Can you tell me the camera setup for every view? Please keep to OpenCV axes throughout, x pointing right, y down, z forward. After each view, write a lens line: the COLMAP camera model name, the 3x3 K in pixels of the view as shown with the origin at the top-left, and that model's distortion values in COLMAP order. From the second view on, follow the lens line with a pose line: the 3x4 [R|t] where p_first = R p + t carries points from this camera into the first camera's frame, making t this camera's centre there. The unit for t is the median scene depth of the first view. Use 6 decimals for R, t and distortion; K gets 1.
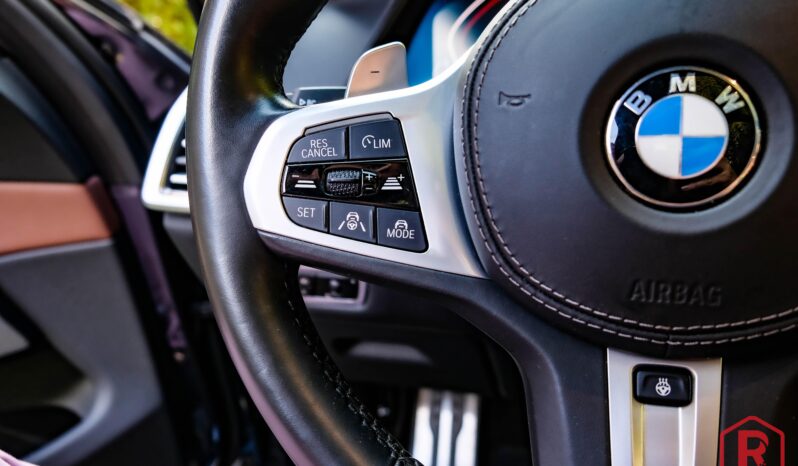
lens RADIAL K [[672.7, 0, 398.3], [0, 672.7, 235.6], [0, 0, 1]] dist [-0.016269, 0.002686]
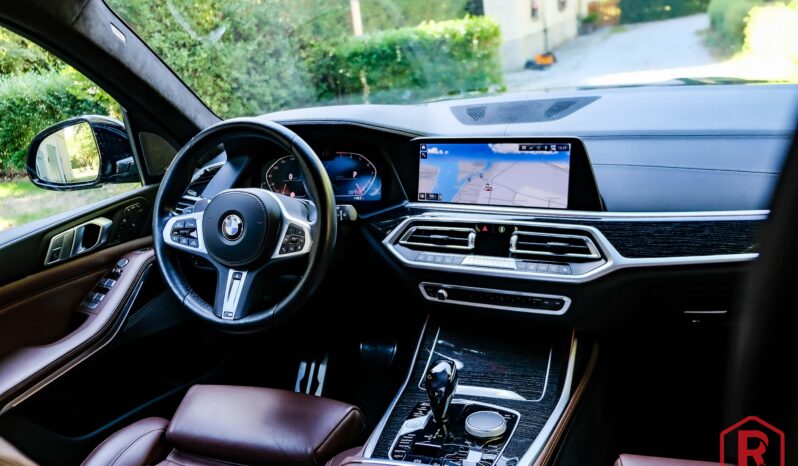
lens RADIAL K [[616.3, 0, 398.8], [0, 616.3, 231.4], [0, 0, 1]] dist [-0.027082, 0.030747]
pose [[0.993109, 0.027048, -0.114031, 1.922728], [-0.029324, 0.999402, -0.018327, -0.053430], [0.113467, 0.021544, 0.993308, -3.124735]]
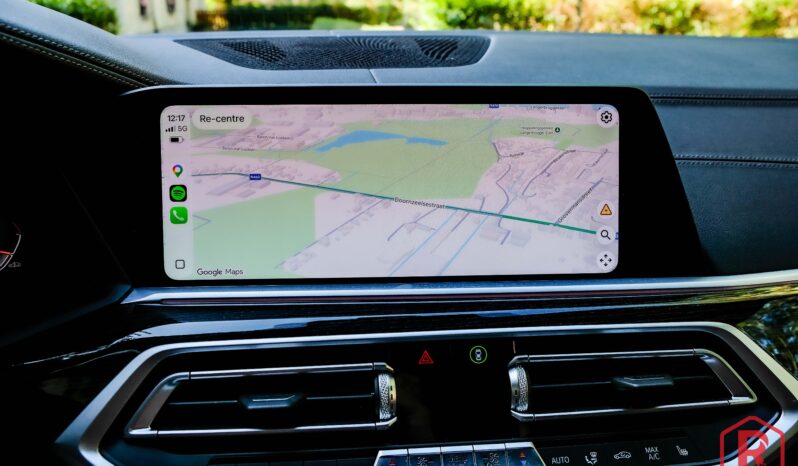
lens RADIAL K [[616.3, 0, 395.4], [0, 616.3, 233.6], [0, 0, 1]] dist [-0.027082, 0.030747]
pose [[0.887188, -0.053035, 0.458349, 1.338196], [0.069421, 0.997407, -0.018963, -0.430378], [-0.456155, 0.048643, 0.888570, -0.029641]]
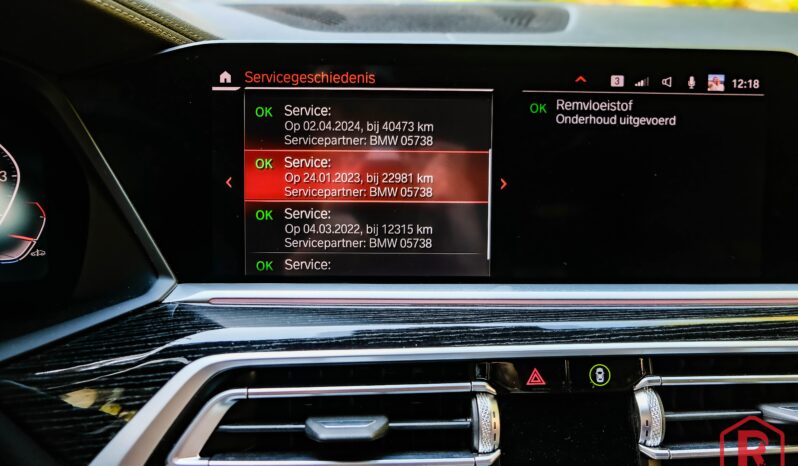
lens RADIAL K [[616.3, 0, 393.0], [0, 616.3, 232.2], [0, 0, 1]] dist [-0.027082, 0.030747]
pose [[0.896990, -0.038516, 0.440369, 1.298623], [0.049822, 0.998658, -0.014137, -0.436069], [-0.439233, 0.034621, 0.897706, 0.284914]]
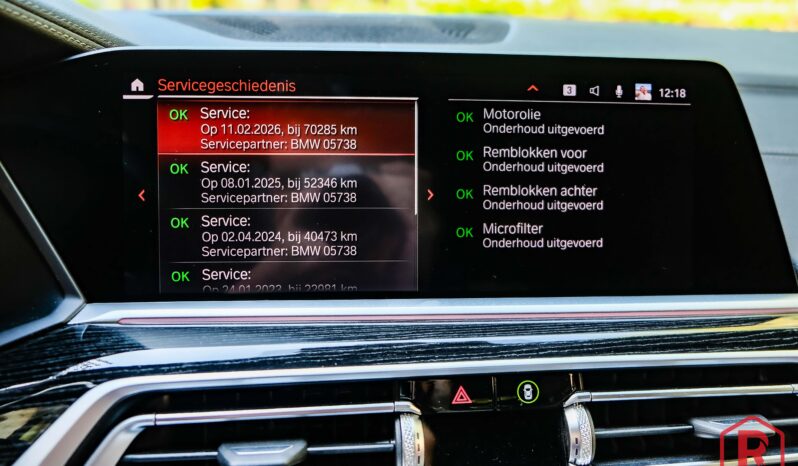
lens RADIAL K [[616.3, 0, 394.0], [0, 616.3, 233.1], [0, 0, 1]] dist [-0.027082, 0.030747]
pose [[0.873552, -0.035160, 0.485459, 1.402485], [0.060944, 0.997439, -0.037425, -0.425037], [-0.482900, 0.062279, 0.873458, 0.286100]]
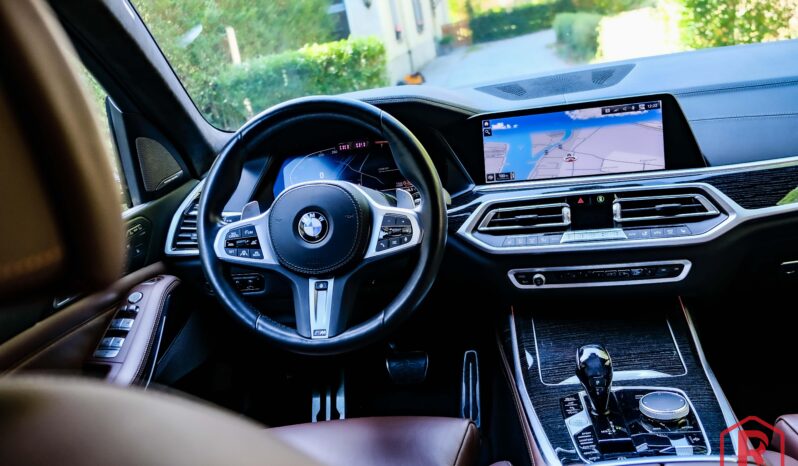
lens RADIAL K [[616.3, 0, 399.1], [0, 616.3, 232.3], [0, 0, 1]] dist [-0.027082, 0.030747]
pose [[0.992499, -0.089472, 0.083311, 0.533834], [0.094161, 0.994083, -0.054153, 0.135274], [-0.077973, 0.061592, 0.995051, -2.600285]]
